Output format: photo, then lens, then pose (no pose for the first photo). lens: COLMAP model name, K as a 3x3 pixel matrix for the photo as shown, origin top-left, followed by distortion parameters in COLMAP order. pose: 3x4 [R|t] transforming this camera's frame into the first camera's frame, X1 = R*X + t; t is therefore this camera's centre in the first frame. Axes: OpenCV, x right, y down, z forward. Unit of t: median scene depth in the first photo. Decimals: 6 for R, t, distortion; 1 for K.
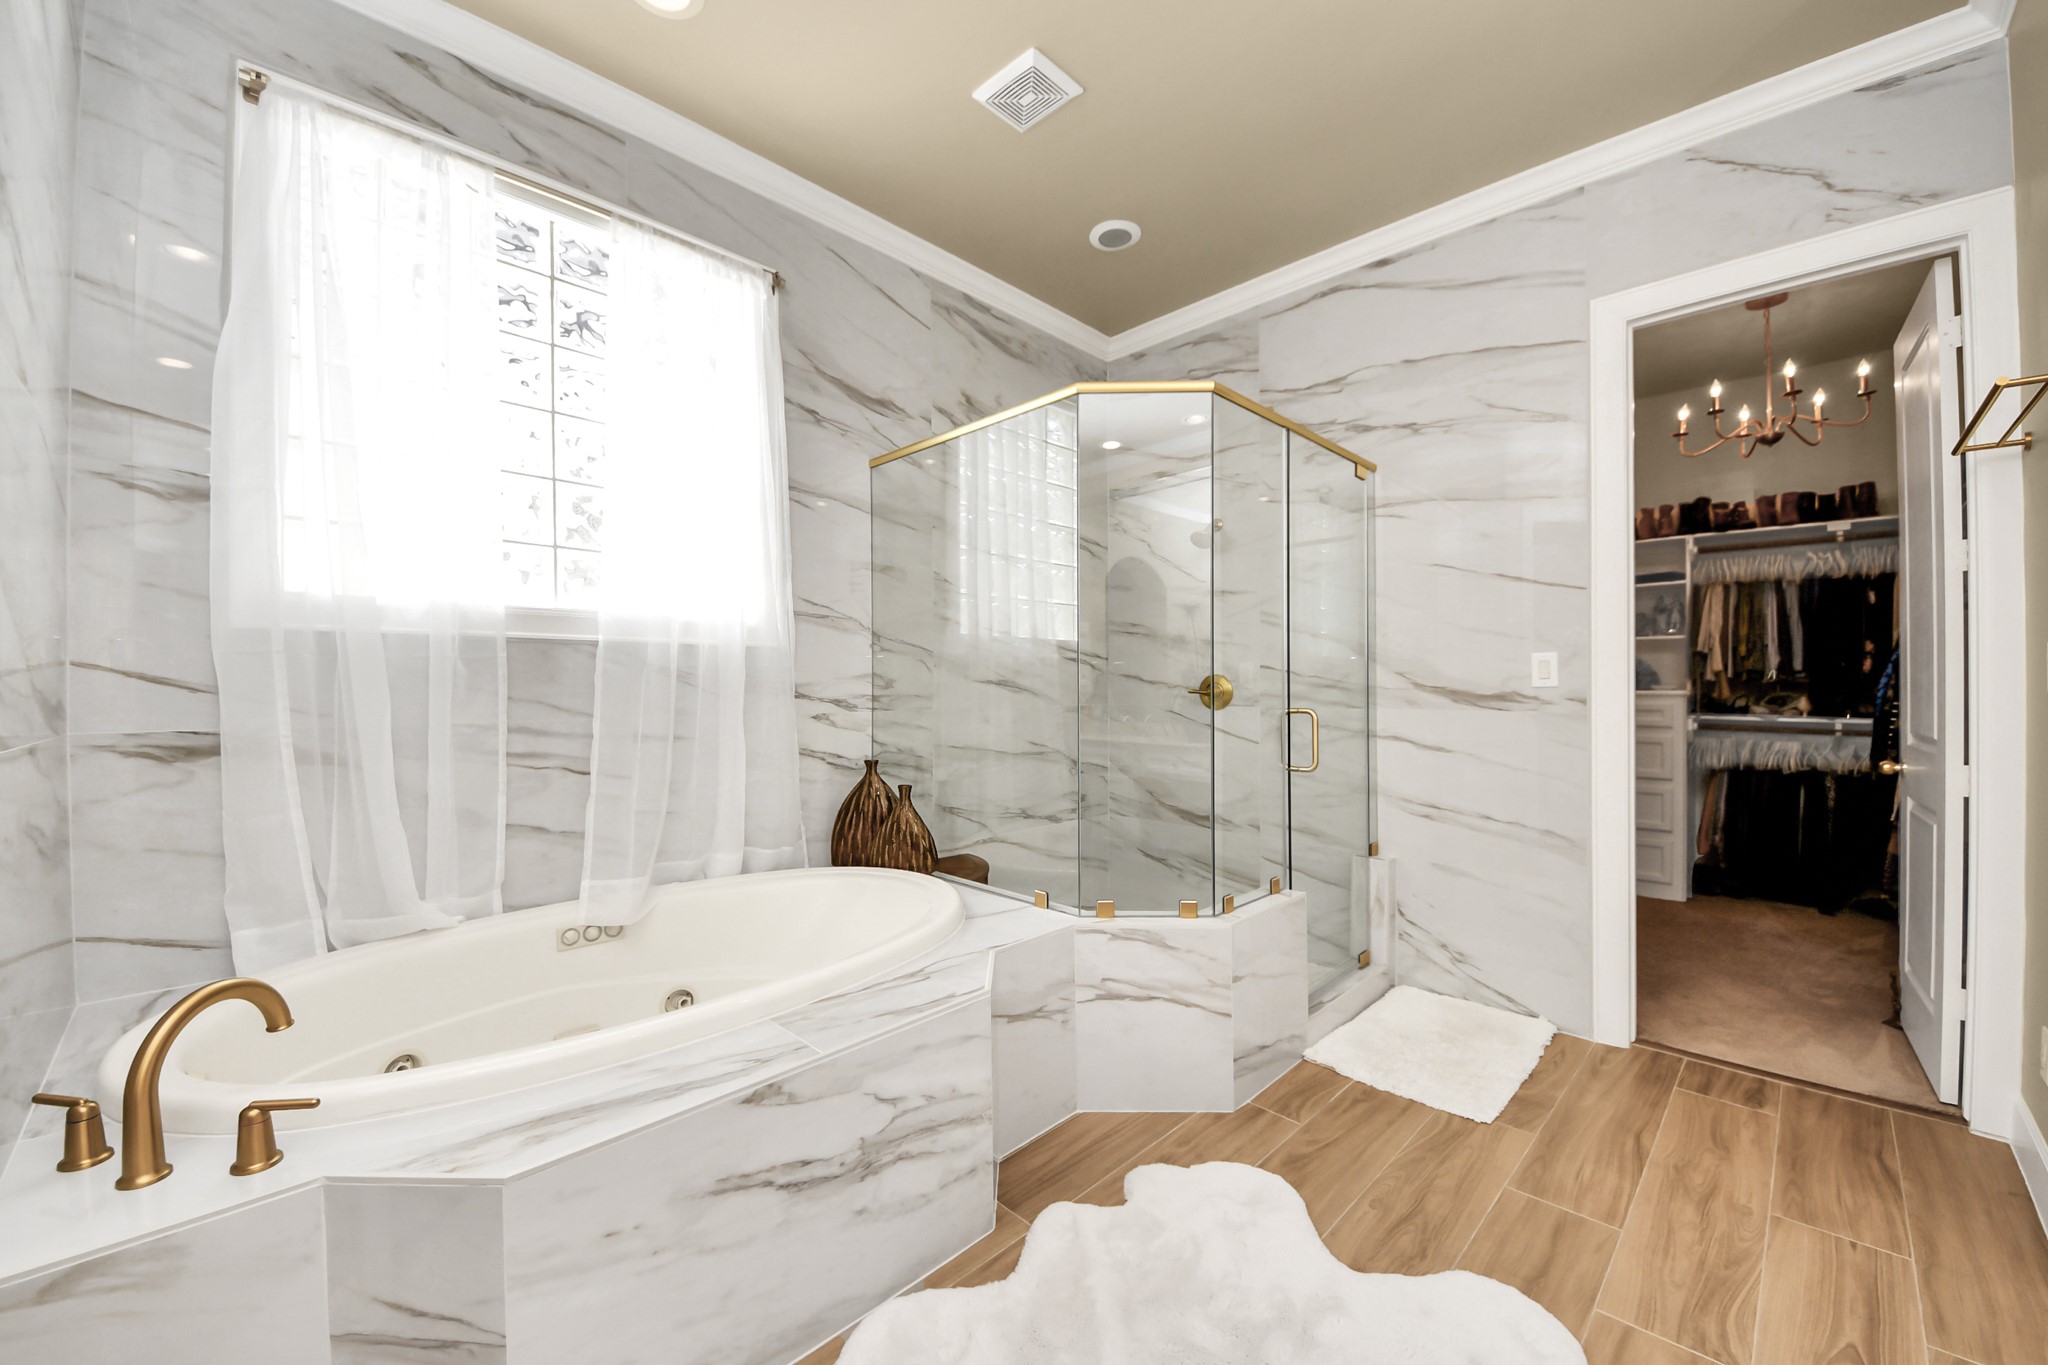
lens RADIAL K [[755.5, 0, 1032.2], [0, 755.5, 680.1], [0, 0, 1]] dist [0.024596, -0.005344]
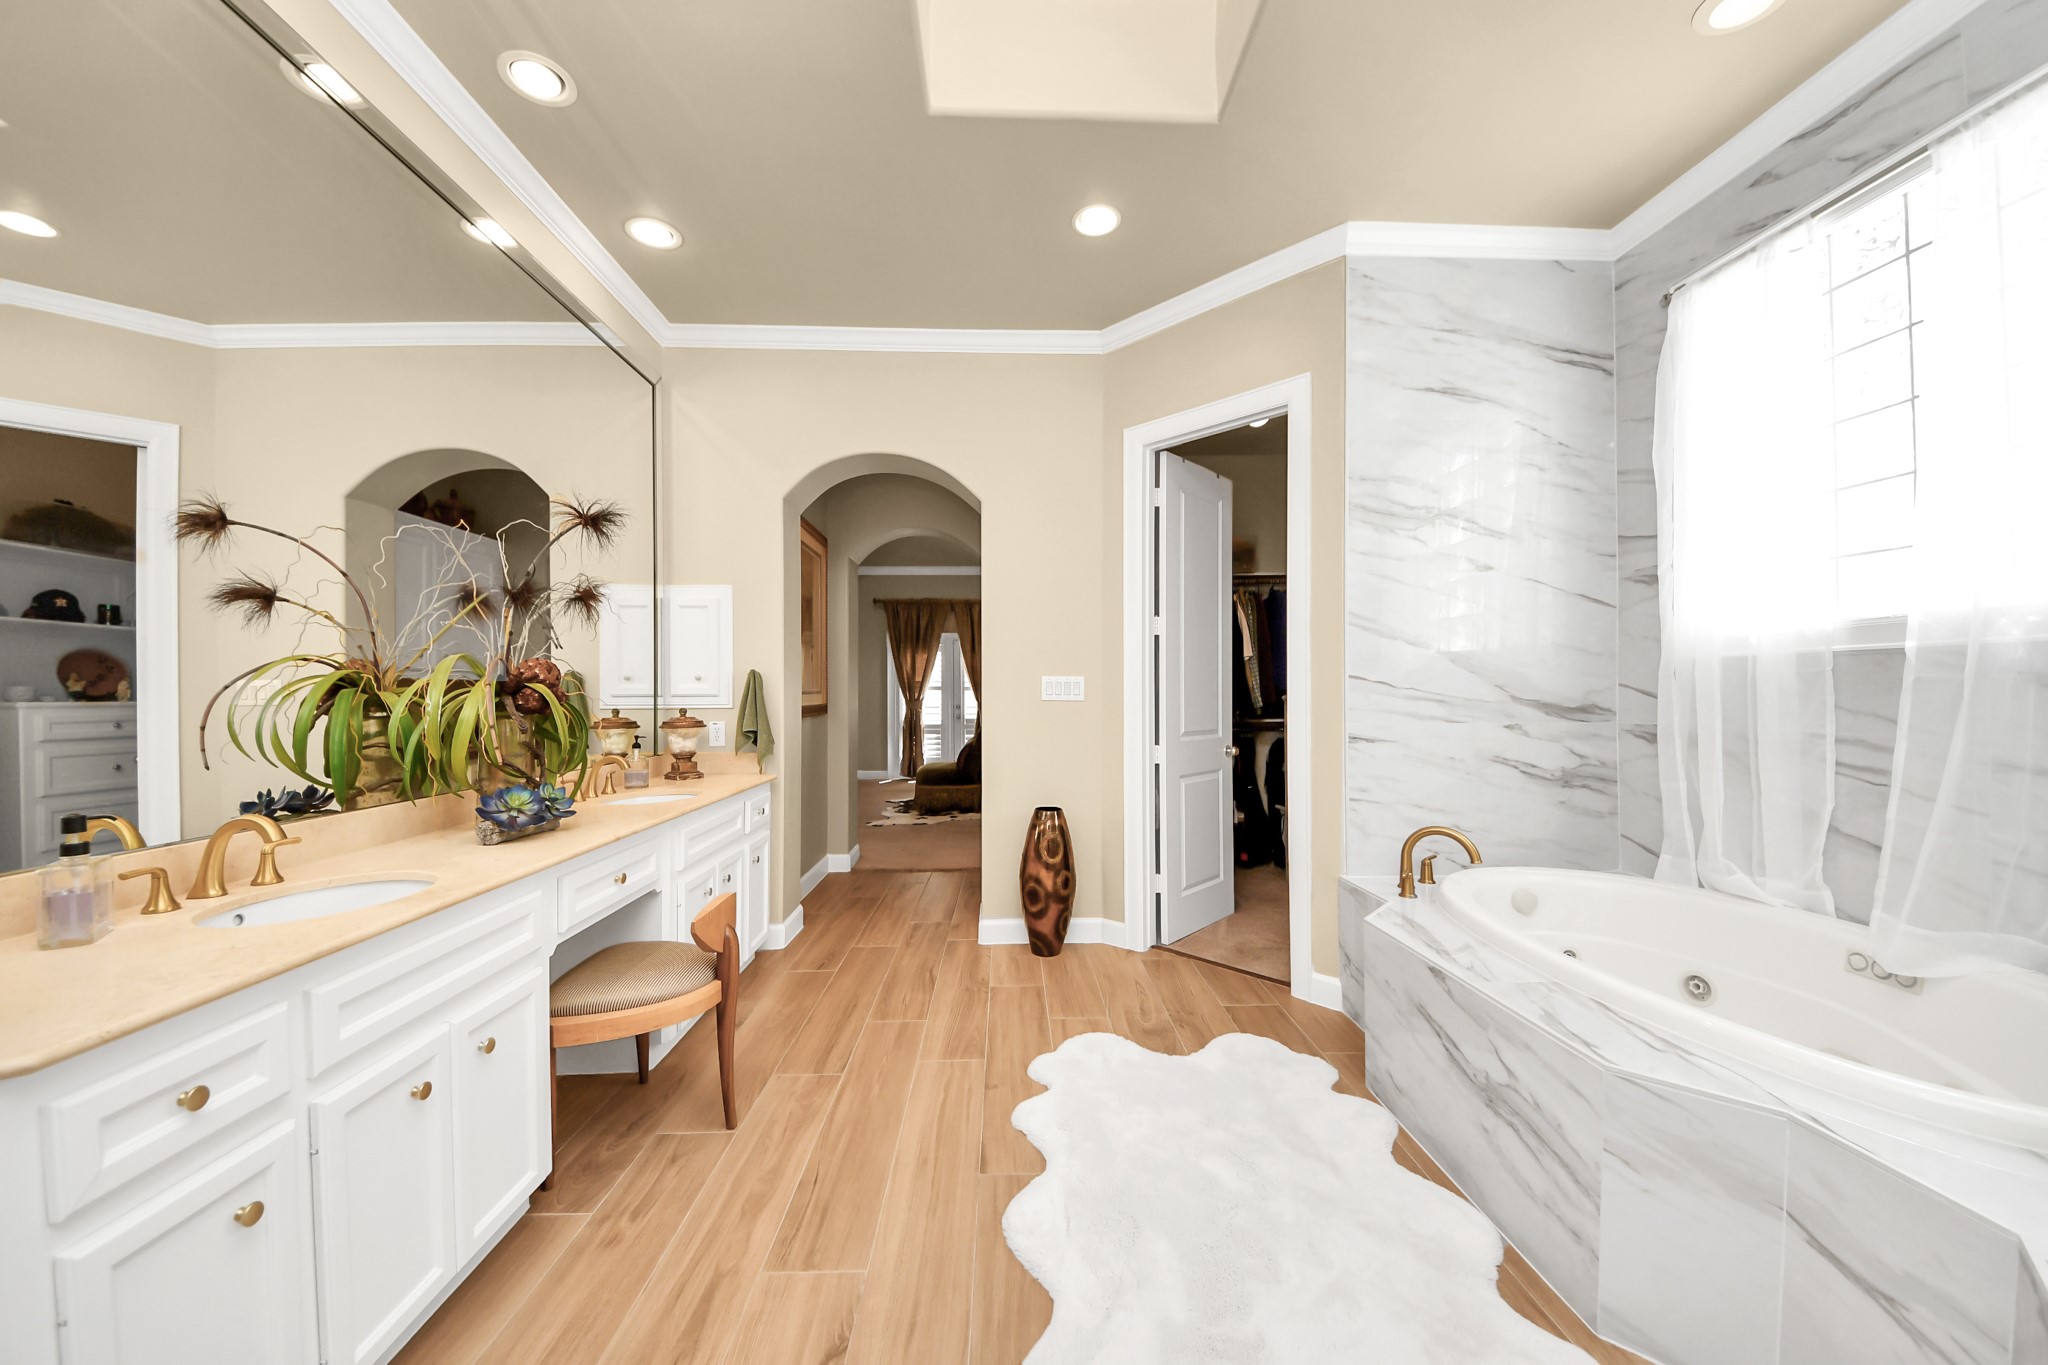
lens RADIAL K [[755.5, 0, 1027.1], [0, 755.5, 685.4], [0, 0, 1]] dist [0.024596, -0.005344]
pose [[-0.661755, 0.006424, -0.749693, 0.915723], [0.011489, 0.999933, -0.001573, -0.022793], [0.749632, -0.009654, -0.661784, 0.976775]]
